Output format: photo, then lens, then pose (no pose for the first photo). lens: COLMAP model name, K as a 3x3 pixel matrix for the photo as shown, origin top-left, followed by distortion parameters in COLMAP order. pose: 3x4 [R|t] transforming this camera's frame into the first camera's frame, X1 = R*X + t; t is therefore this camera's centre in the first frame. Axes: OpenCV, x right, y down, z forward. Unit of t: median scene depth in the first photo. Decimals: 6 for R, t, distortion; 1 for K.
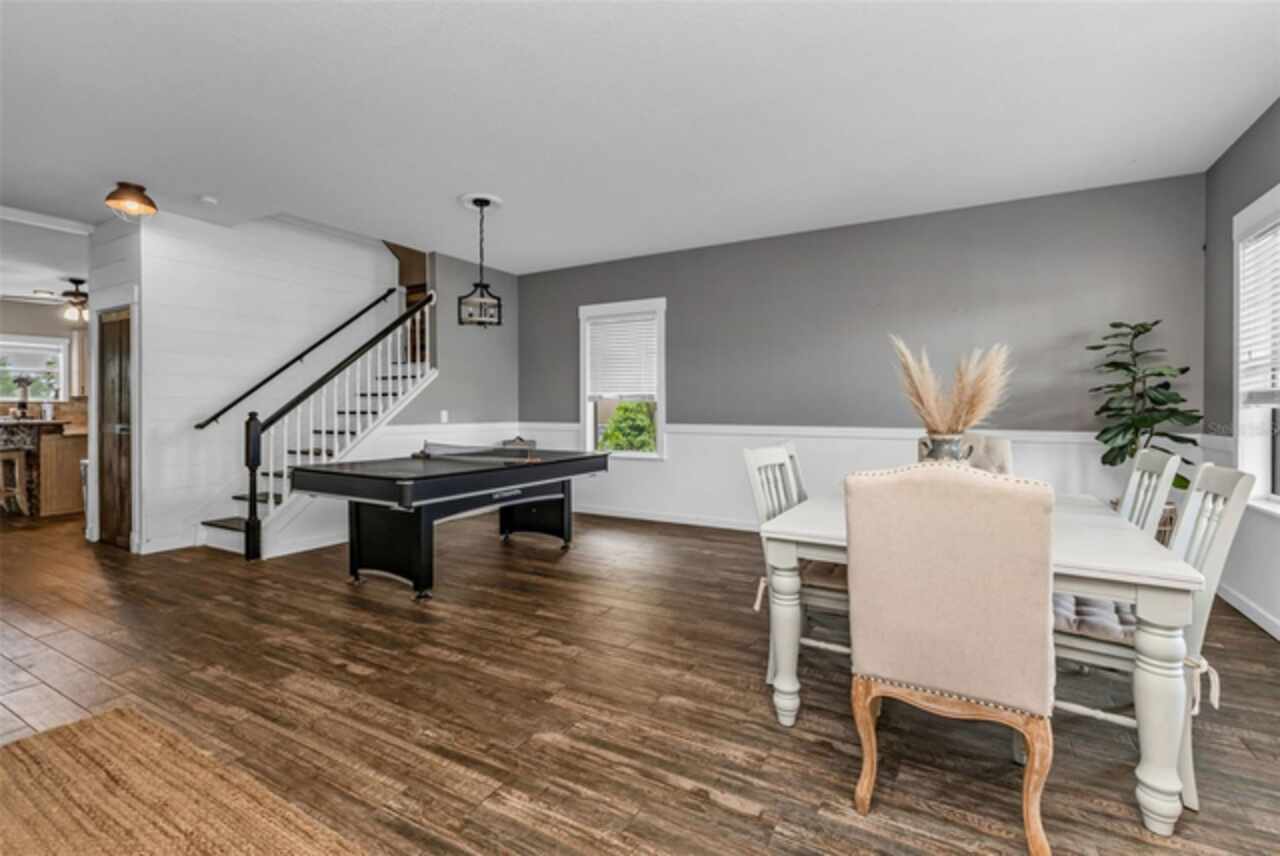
lens RADIAL K [[573.2, 0, 649.7], [0, 573.2, 421.0], [0, 0, 1]] dist [0.001799, -0.000493]
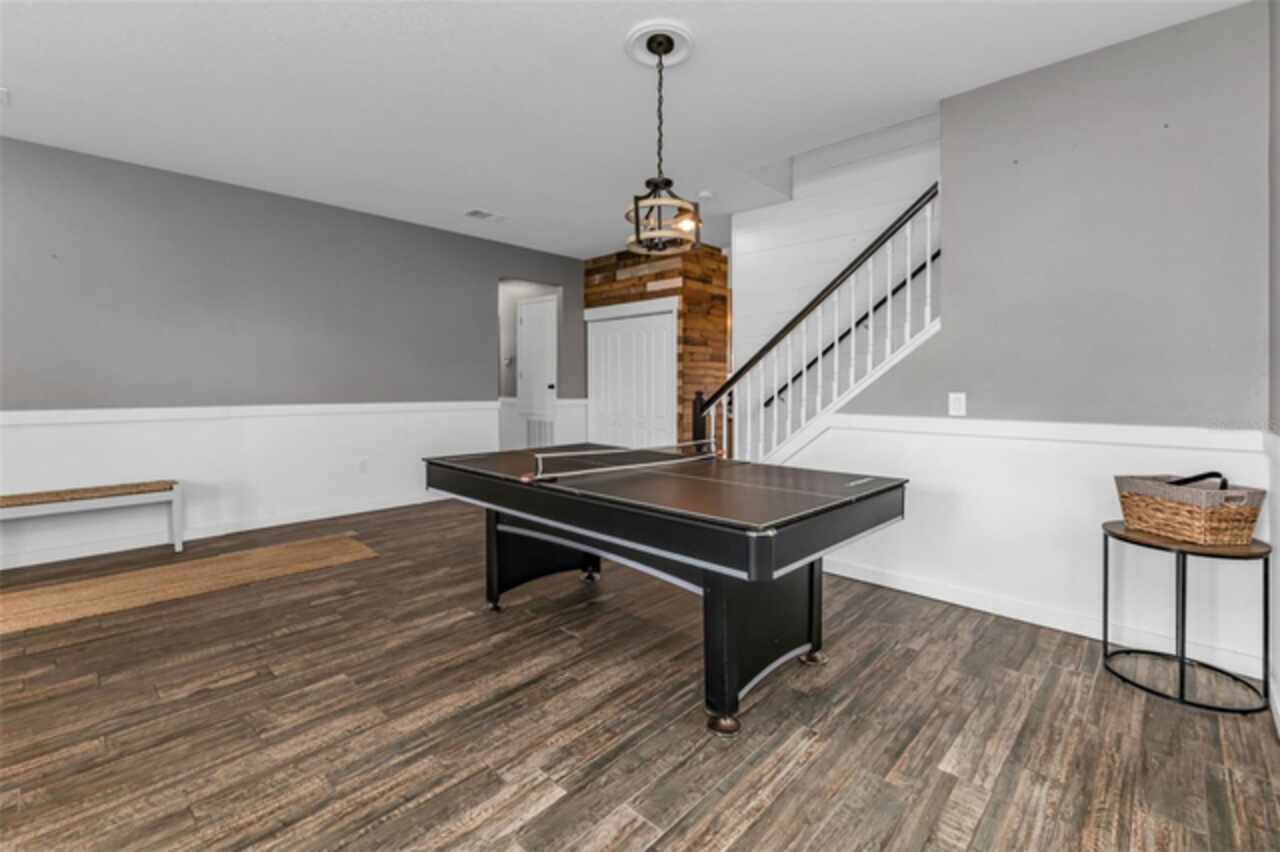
lens RADIAL K [[560.7, 0, 646.1], [0, 560.7, 384.3], [0, 0, 1]] dist [-0.001618, -0.000521]
pose [[-0.241149, -0.006892, -0.970464, 0.412408], [-0.025794, 0.999667, -0.000690, -0.035035], [0.970145, 0.024866, -0.241247, 1.633439]]
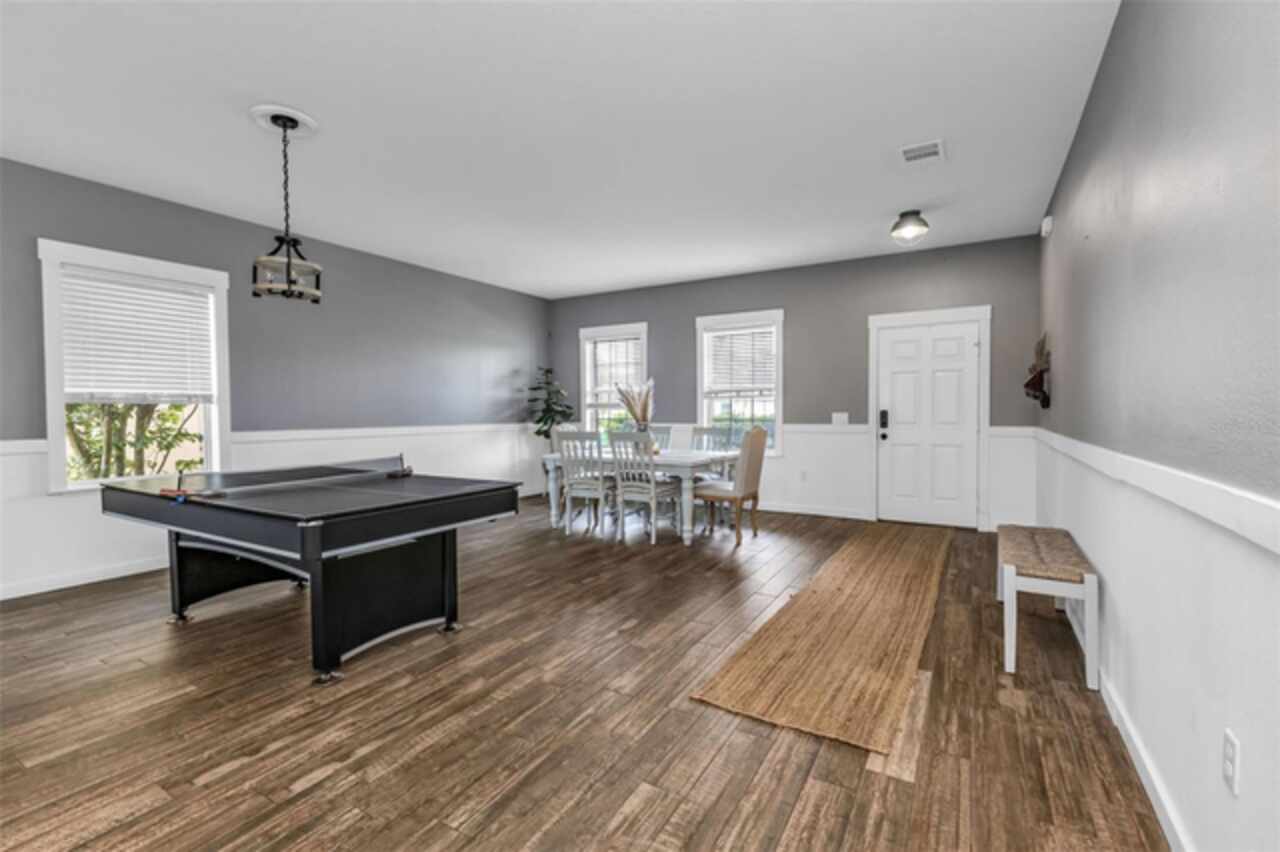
lens RADIAL K [[556.7, 0, 640.0], [0, 556.7, 426.0], [0, 0, 1]] dist [0.034834, -0.000029]
pose [[0.036013, -0.032305, 0.998829, -1.432067], [0.022521, 0.999250, 0.031507, -0.028144], [-0.999098, 0.021360, 0.036713, 0.777132]]
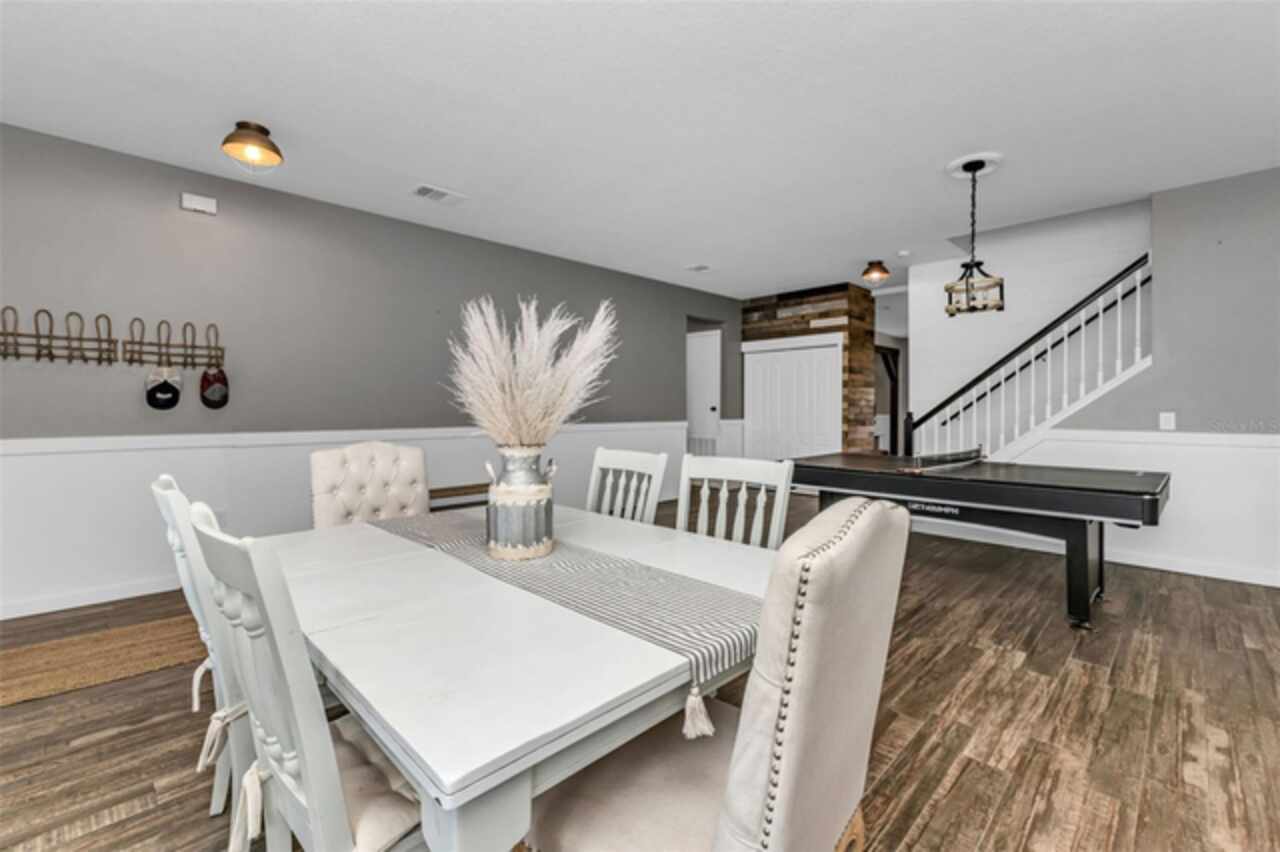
lens RADIAL K [[551.5, 0, 643.2], [0, 551.5, 408.6], [0, 0, 1]] dist [-0.000687, -0.000335]
pose [[-0.273266, -0.002912, -0.961934, 0.909226], [-0.024049, 0.999704, 0.003806, -0.019874], [0.961638, 0.024174, -0.273255, 1.093308]]
